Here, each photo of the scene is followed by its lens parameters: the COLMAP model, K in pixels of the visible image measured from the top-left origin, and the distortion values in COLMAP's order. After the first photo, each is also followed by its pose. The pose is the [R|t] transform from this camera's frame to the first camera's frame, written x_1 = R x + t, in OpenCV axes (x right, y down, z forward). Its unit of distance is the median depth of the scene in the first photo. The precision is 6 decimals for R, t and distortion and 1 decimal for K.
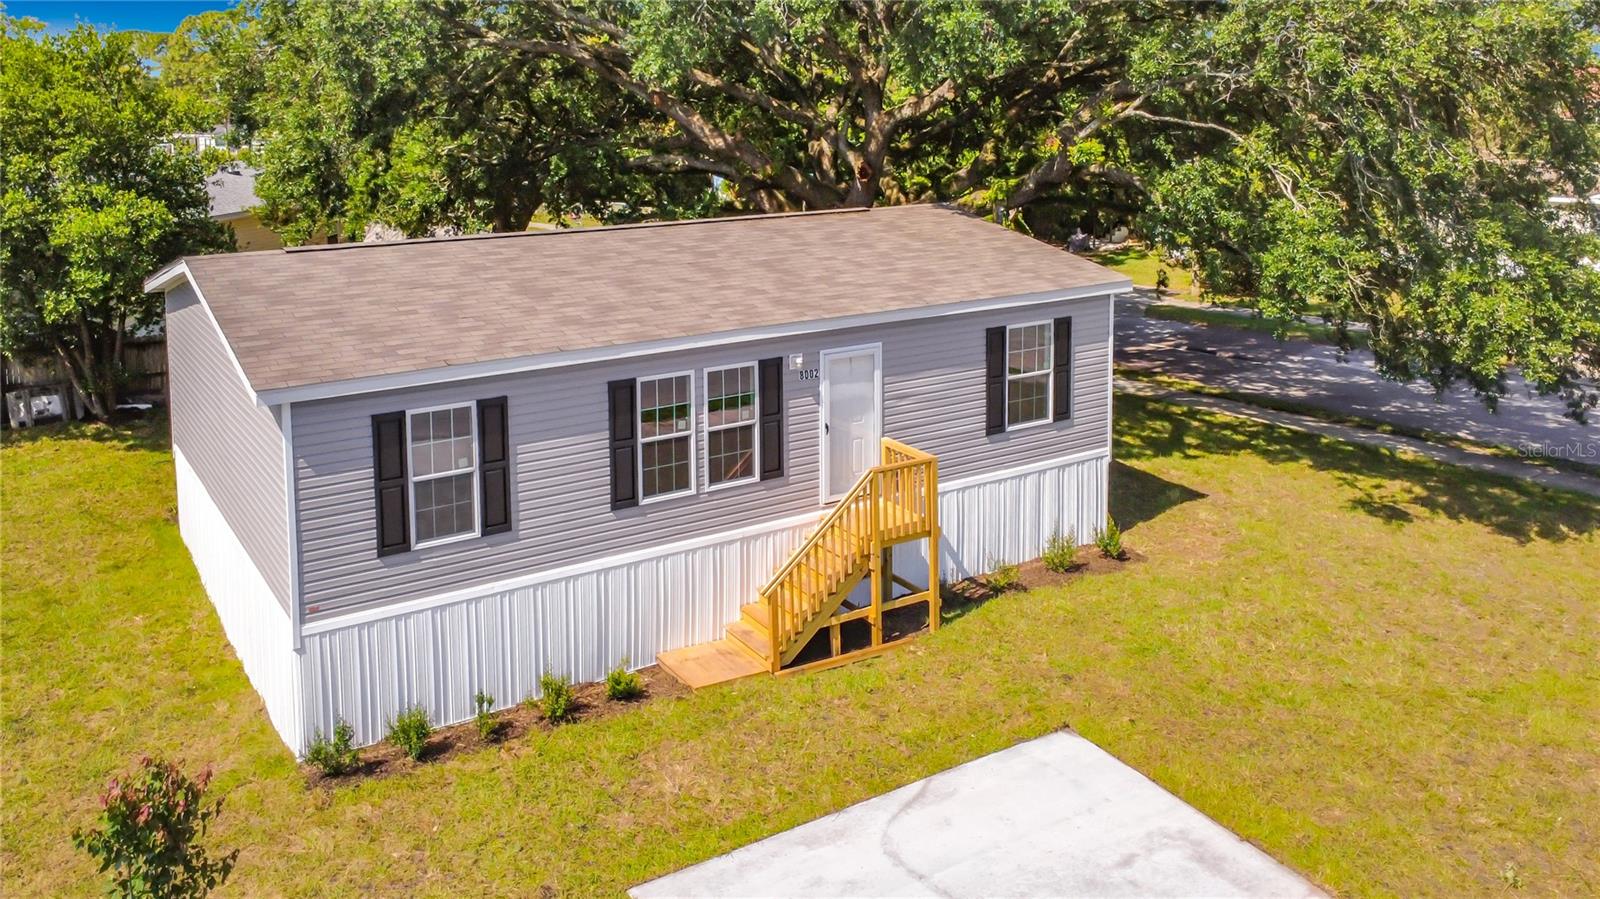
lens RADIAL K [[1215.3, 0, 689.3], [0, 1215.3, 312.5], [0, 0, 1]] dist [0.014220, -0.023393]
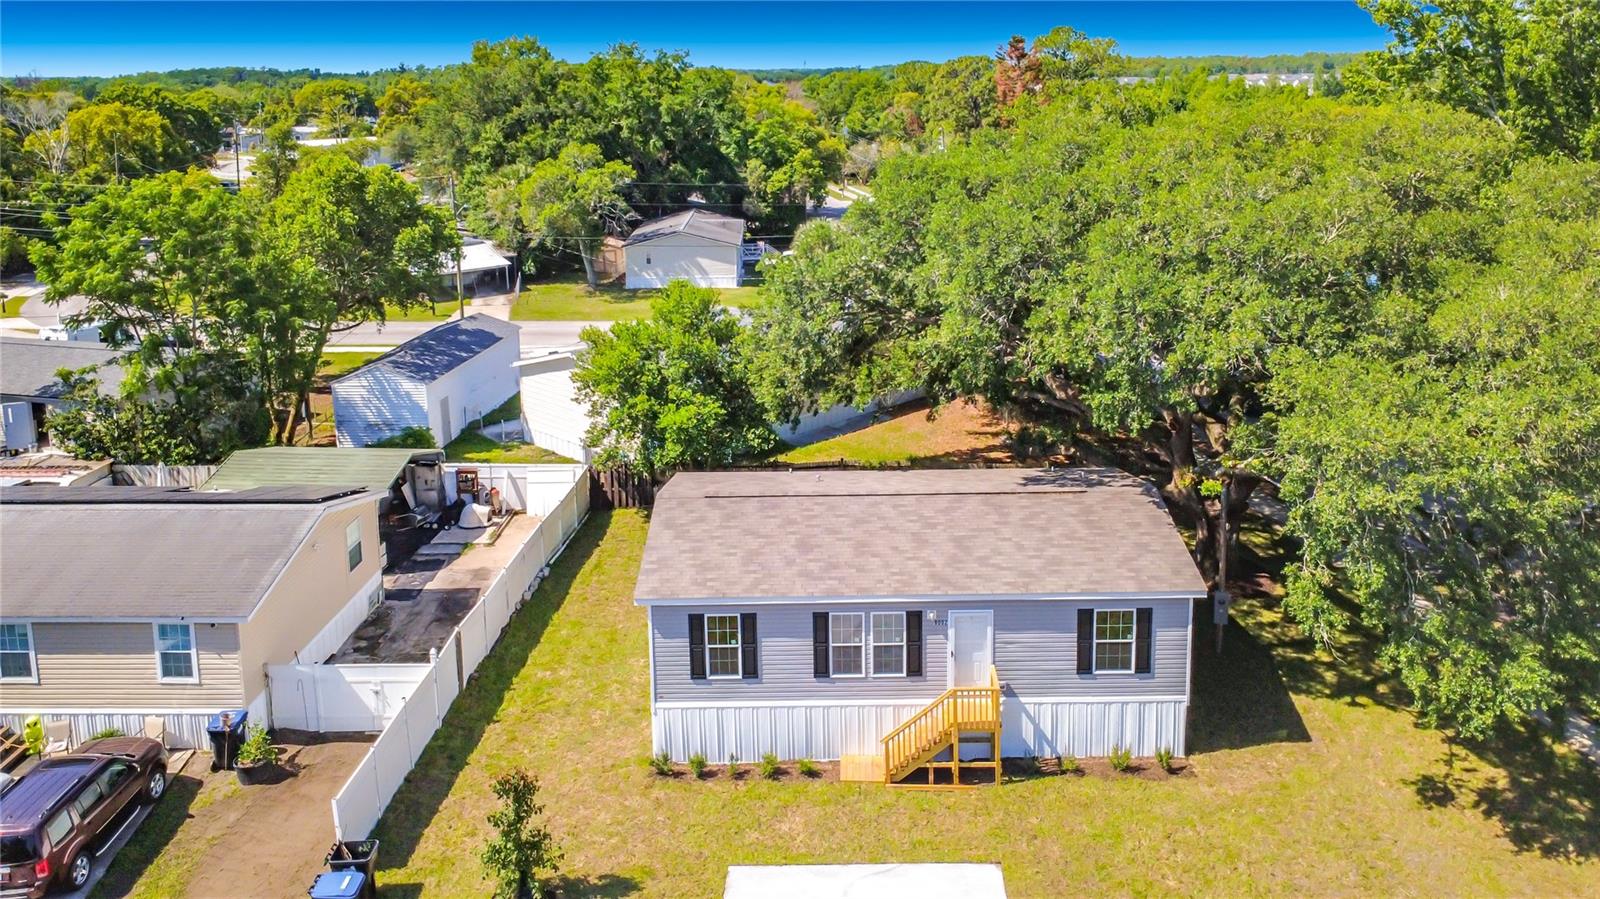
lens RADIAL K [[1215.3, 0, 833.7], [0, 1215.3, 280.2], [0, 0, 1]] dist [0.014220, -0.023393]
pose [[0.868021, 0.095677, -0.487222, 0.804056], [-0.089255, 0.995342, 0.036444, -0.512897], [0.488439, 0.011853, 0.872517, -0.649513]]
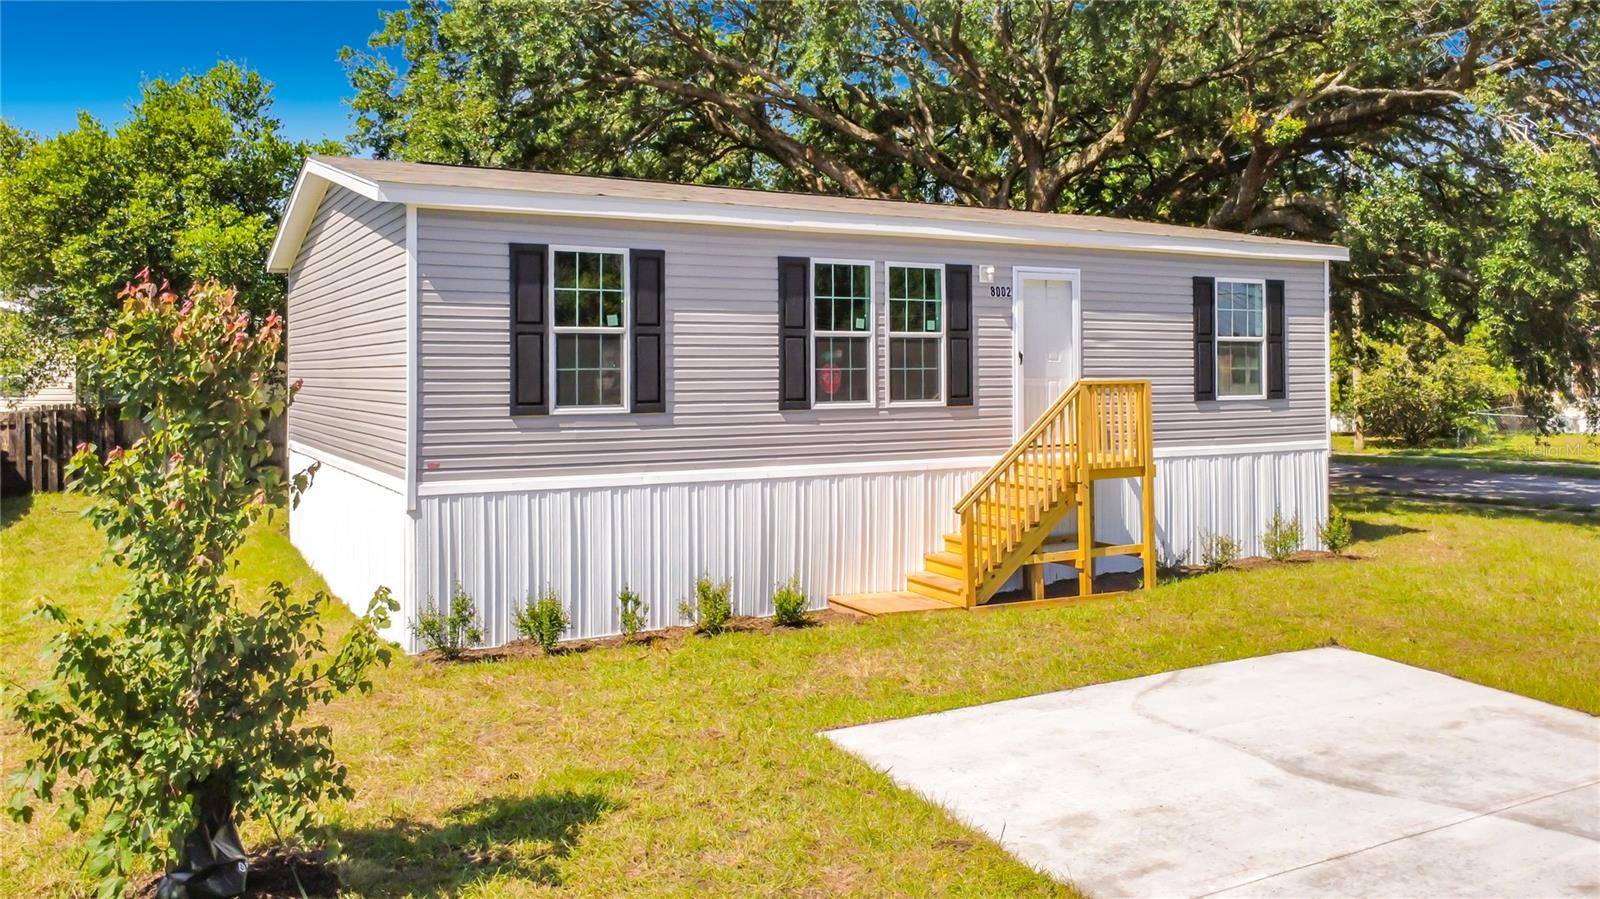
lens RADIAL K [[1215.3, 0, 785.1], [0, 1215.3, 417.0], [0, 0, 1]] dist [0.014220, -0.023393]
pose [[0.999742, 0.006947, -0.021640, -0.039396], [-0.009718, 0.991374, -0.130706, 0.265960], [0.020545, 0.130882, 0.991185, 0.138937]]
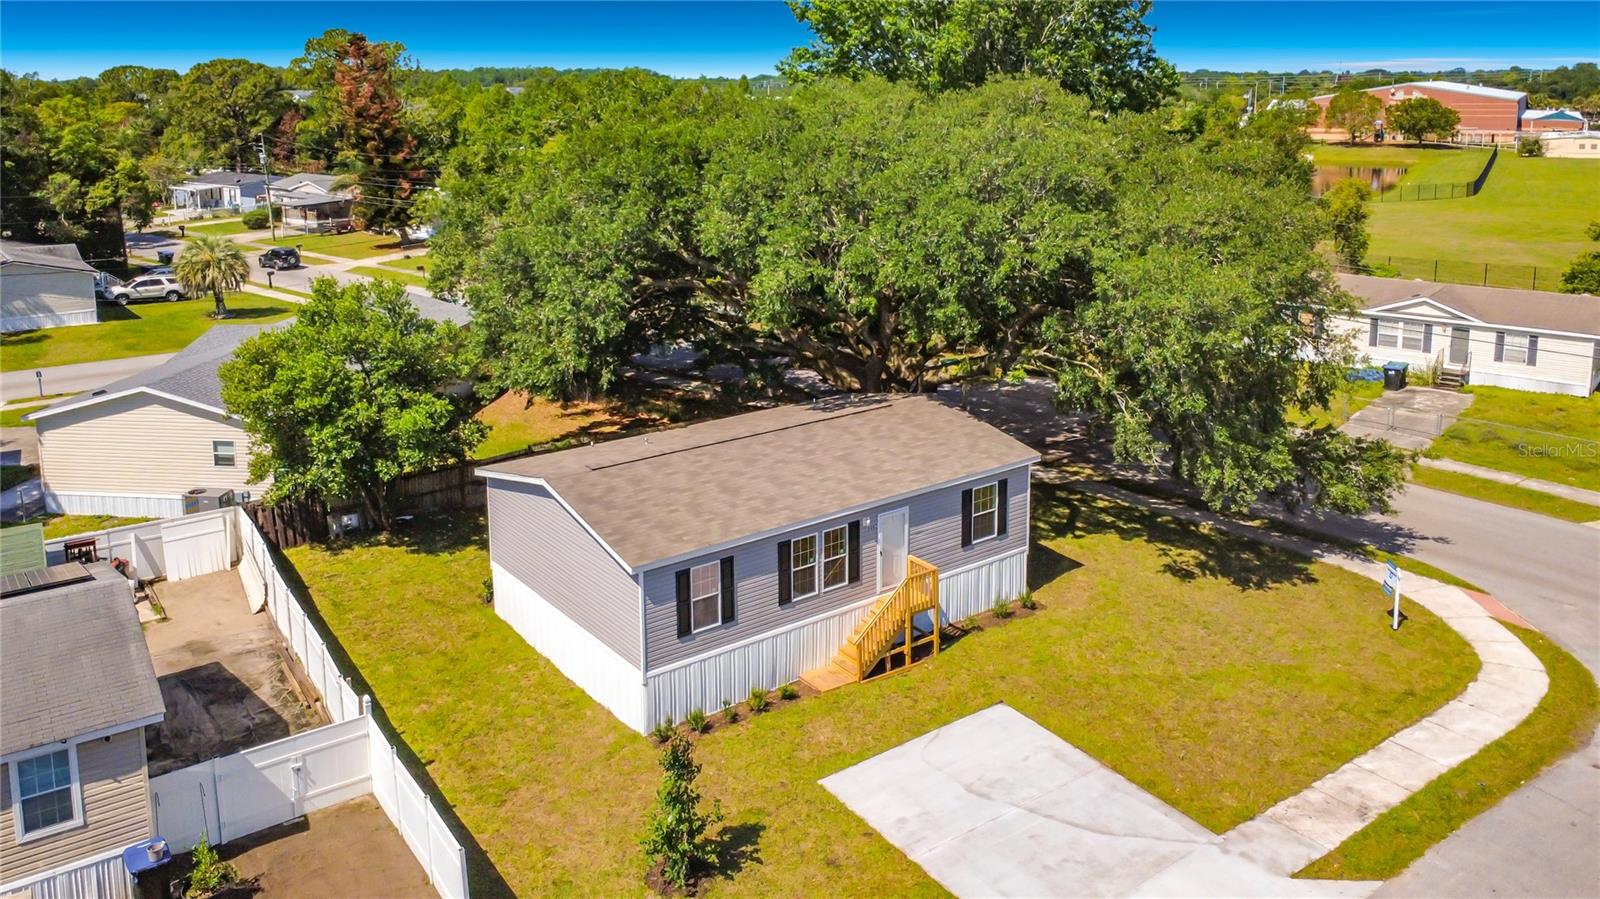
lens RADIAL K [[1215.3, 0, 793.1], [0, 1215.3, 389.9], [0, 0, 1]] dist [0.014220, -0.023393]
pose [[0.992934, -0.018863, 0.117162, -0.253688], [0.009692, 0.996878, 0.078360, -0.326089], [-0.118274, -0.076671, 0.990017, -0.890242]]
